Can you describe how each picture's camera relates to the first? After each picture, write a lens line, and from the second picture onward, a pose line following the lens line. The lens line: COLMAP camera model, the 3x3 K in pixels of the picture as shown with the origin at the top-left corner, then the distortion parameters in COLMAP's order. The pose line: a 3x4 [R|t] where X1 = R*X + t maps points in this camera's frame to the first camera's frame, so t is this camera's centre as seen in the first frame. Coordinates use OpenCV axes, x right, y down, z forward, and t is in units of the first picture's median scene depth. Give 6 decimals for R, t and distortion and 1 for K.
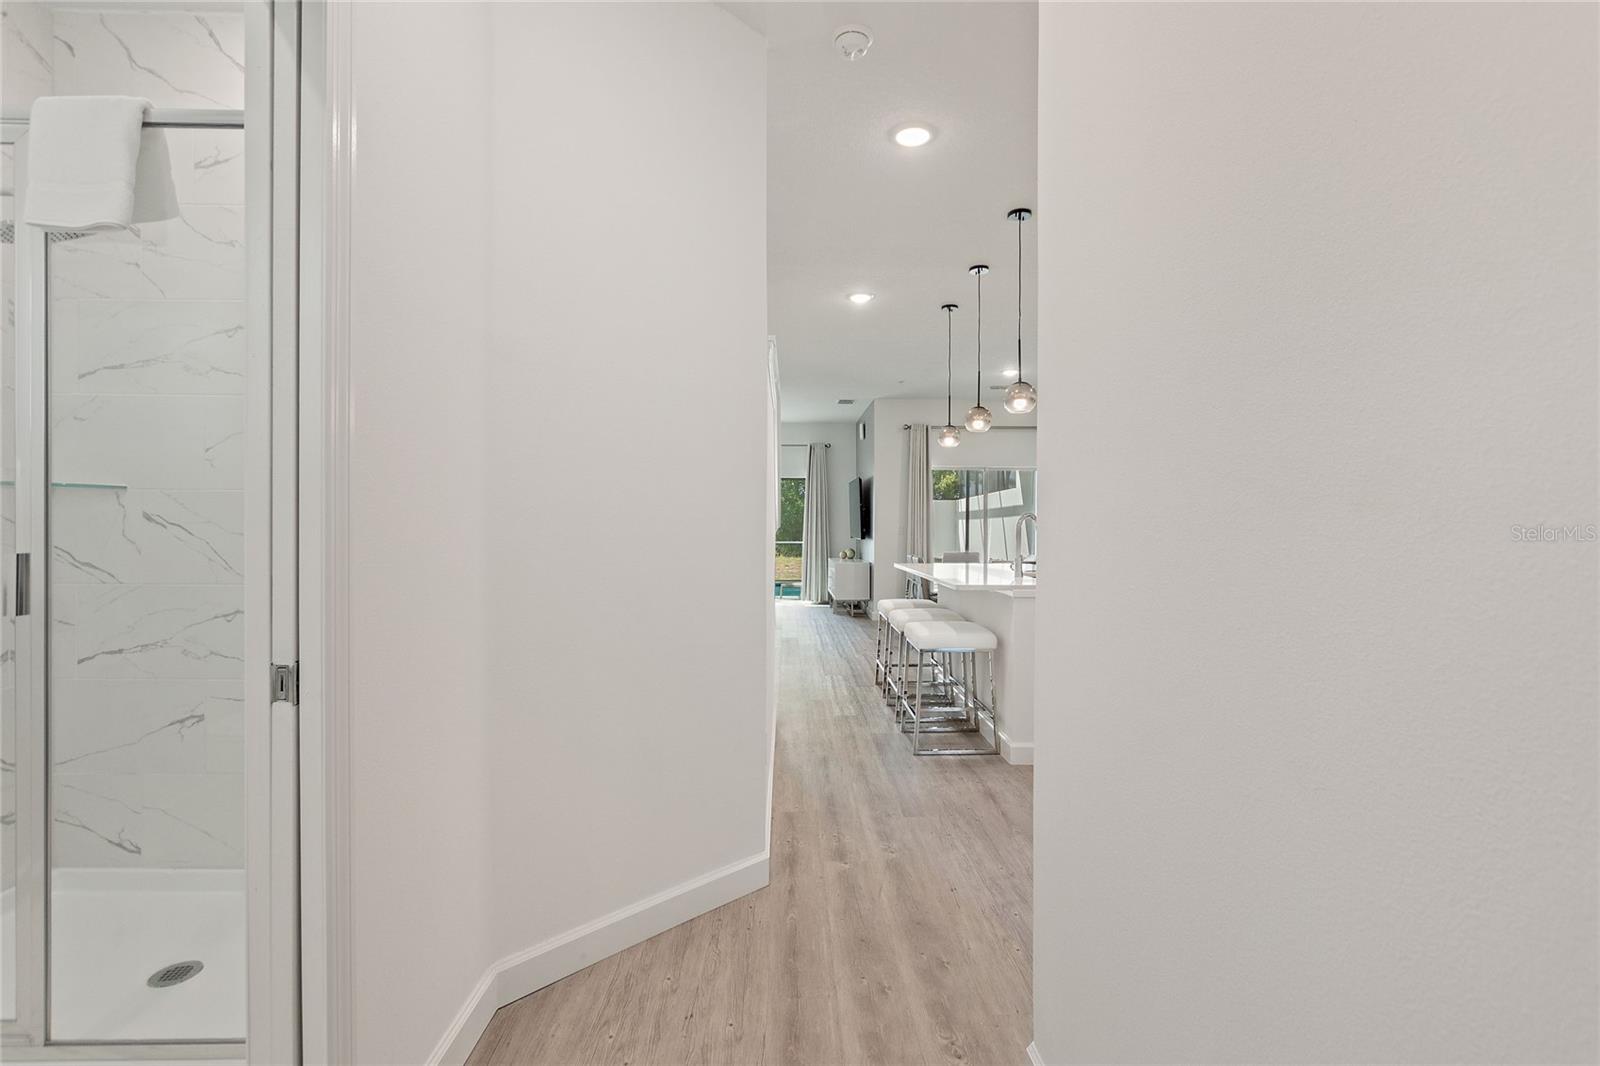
lens RADIAL K [[757.4, 0, 806.1], [0, 757.4, 528.6], [0, 0, 1]] dist [0.002055, 0.000880]
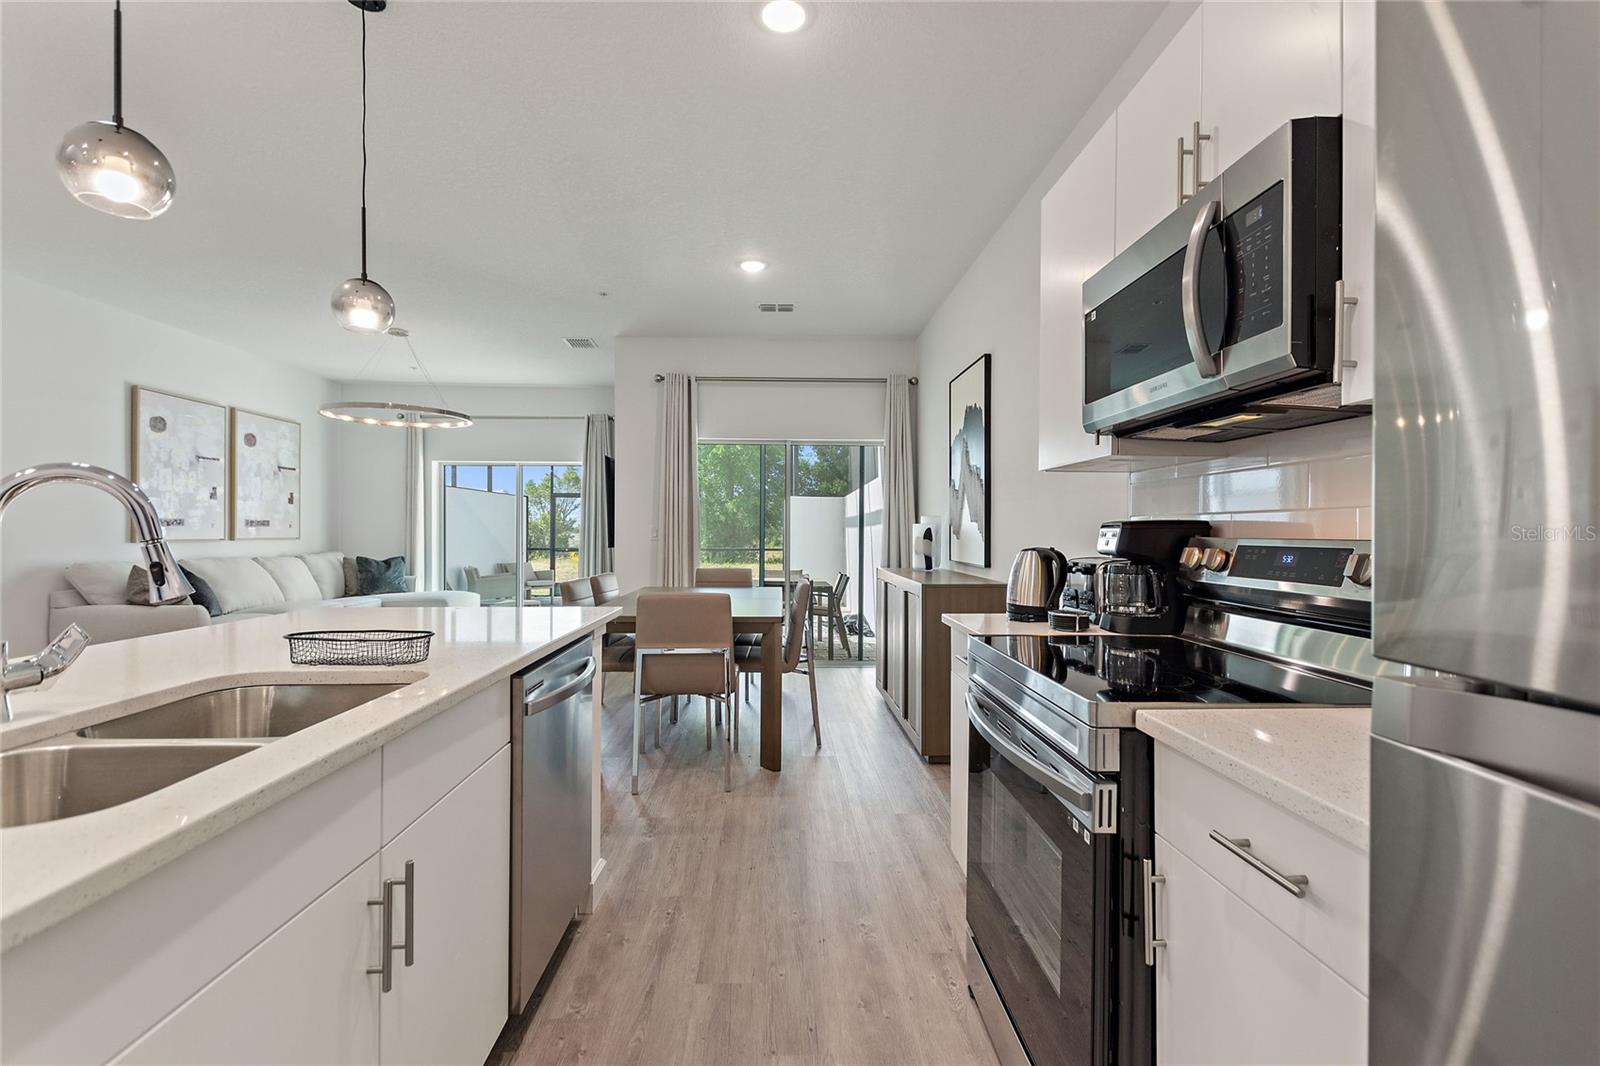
lens RADIAL K [[718.9, 0, 804.6], [0, 718.9, 531.2], [0, 0, 1]] dist [0.006523, -0.002111]
pose [[0.999888, 0.005350, 0.013944, 0.250254], [-0.005333, 0.999985, -0.001256, -0.001177], [-0.013950, 0.001181, 0.999902, 0.370903]]
